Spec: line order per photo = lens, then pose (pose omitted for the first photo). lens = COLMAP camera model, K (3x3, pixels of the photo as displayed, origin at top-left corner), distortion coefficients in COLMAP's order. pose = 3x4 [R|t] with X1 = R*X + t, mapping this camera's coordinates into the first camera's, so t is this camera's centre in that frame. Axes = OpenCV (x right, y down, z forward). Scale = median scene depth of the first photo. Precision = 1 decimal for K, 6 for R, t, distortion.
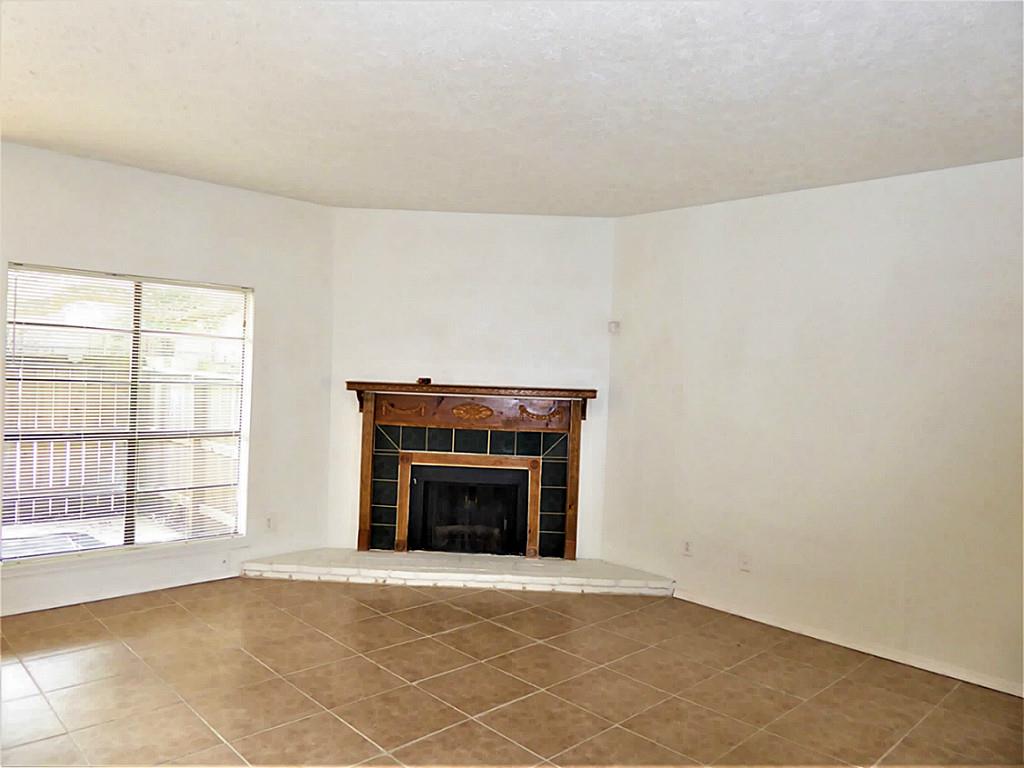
lens RADIAL K [[734.1, 0, 517.0], [0, 734.1, 385.0], [0, 0, 1]] dist [-0.045275, 0.030771]
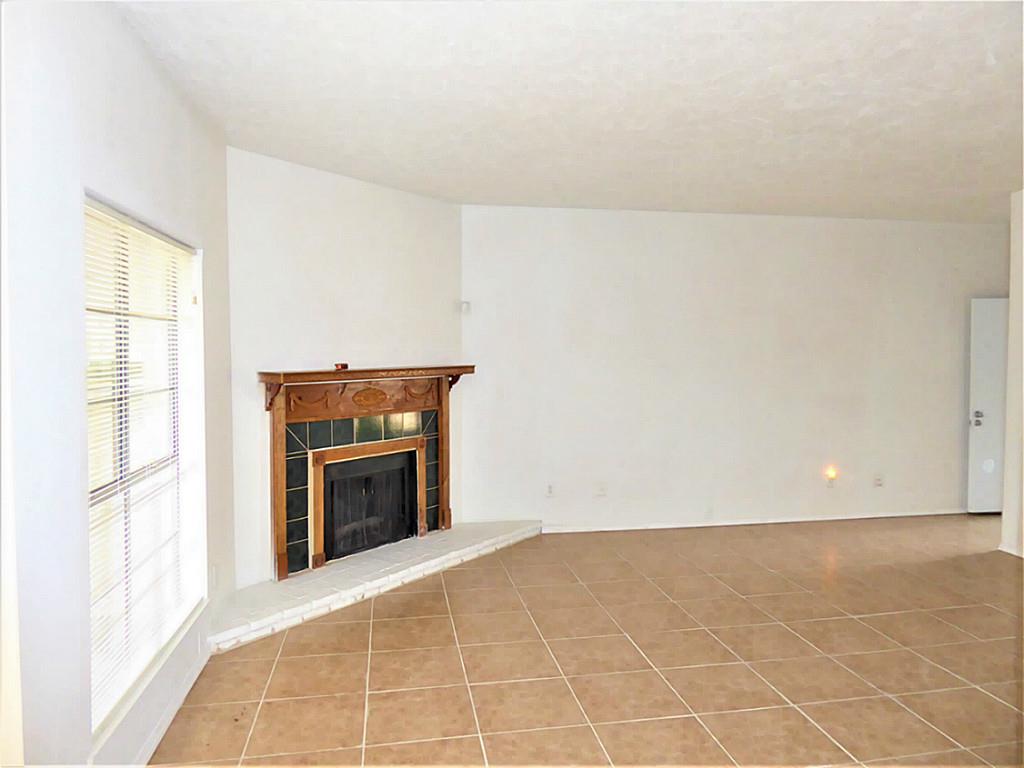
lens RADIAL K [[734.1, 0, 517.0], [0, 734.1, 385.0], [0, 0, 1]] dist [-0.045275, 0.030771]
pose [[0.559299, -0.079033, 0.825190, -0.722811], [0.041562, 0.996866, 0.067306, -0.033526], [-0.827923, -0.003348, 0.560831, 0.329295]]
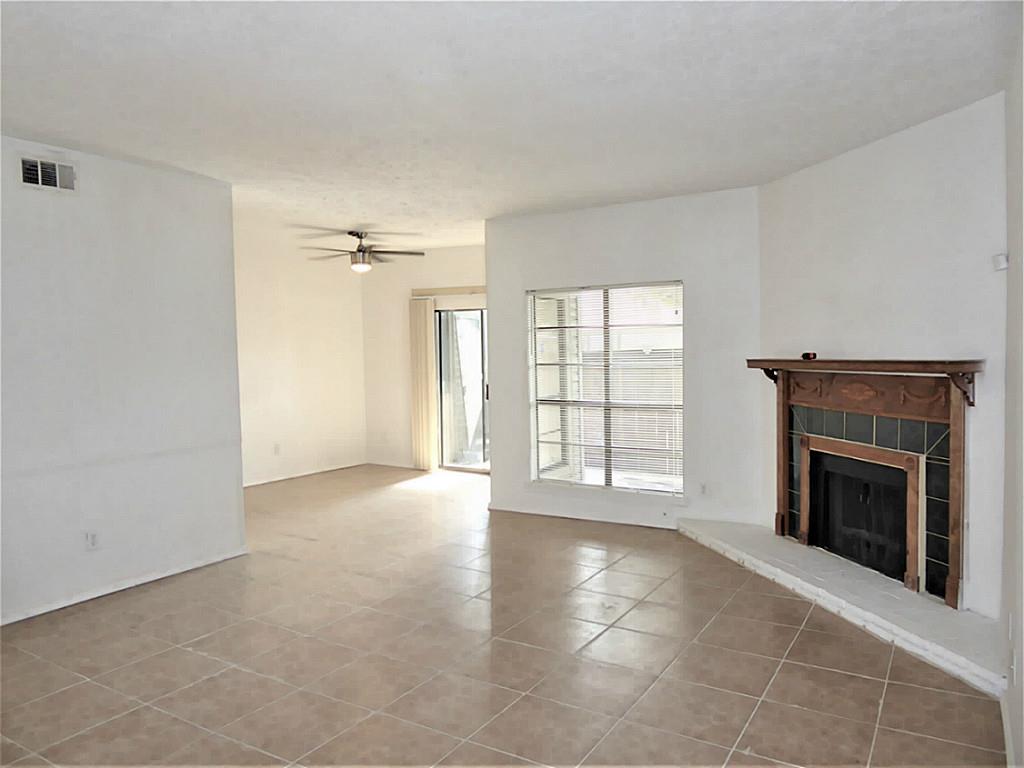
lens RADIAL K [[734.1, 0, 517.0], [0, 734.1, 385.0], [0, 0, 1]] dist [-0.045275, 0.030771]
pose [[0.250250, 0.002405, -0.968178, 0.633084], [0.005588, 0.999977, 0.003928, 0.023558], [0.968165, -0.006393, 0.250231, 0.429956]]
